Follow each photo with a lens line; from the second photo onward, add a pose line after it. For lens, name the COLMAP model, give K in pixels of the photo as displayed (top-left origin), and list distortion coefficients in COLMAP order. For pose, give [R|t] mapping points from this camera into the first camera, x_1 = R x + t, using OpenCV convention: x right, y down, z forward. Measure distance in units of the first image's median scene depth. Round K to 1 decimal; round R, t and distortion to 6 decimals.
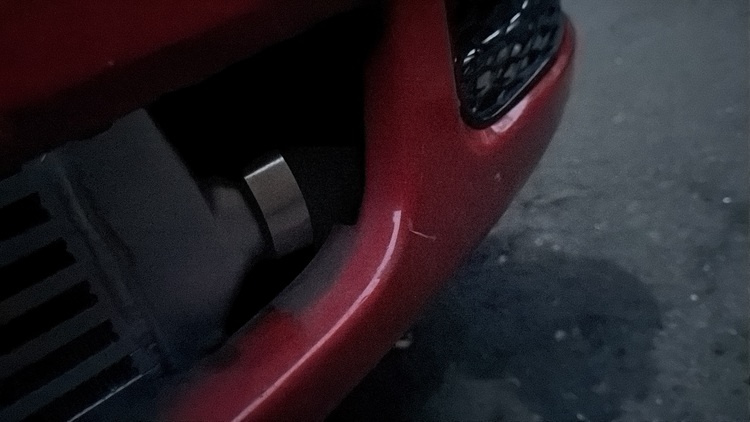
lens RADIAL K [[531.6, 0, 375.4], [0, 531.6, 210.8], [0, 0, 1]] dist [-0.001019, -0.000104]
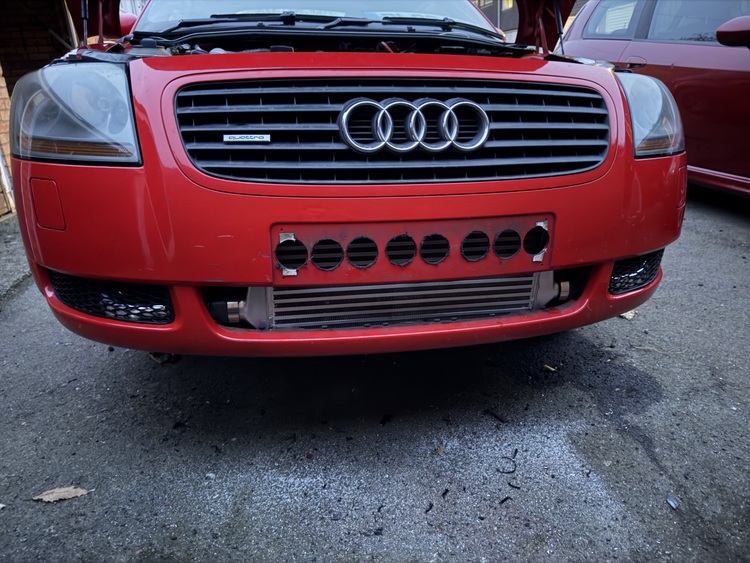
lens RADIAL K [[522.2, 0, 374.4], [0, 522.2, 282.1], [0, 0, 1]] dist [0.003068, 0.000202]
pose [[0.869539, 0.399517, -0.290324, -0.322400], [-0.424143, 0.905261, -0.024599, 0.774905], [0.252991, 0.144529, 0.956612, -4.084963]]
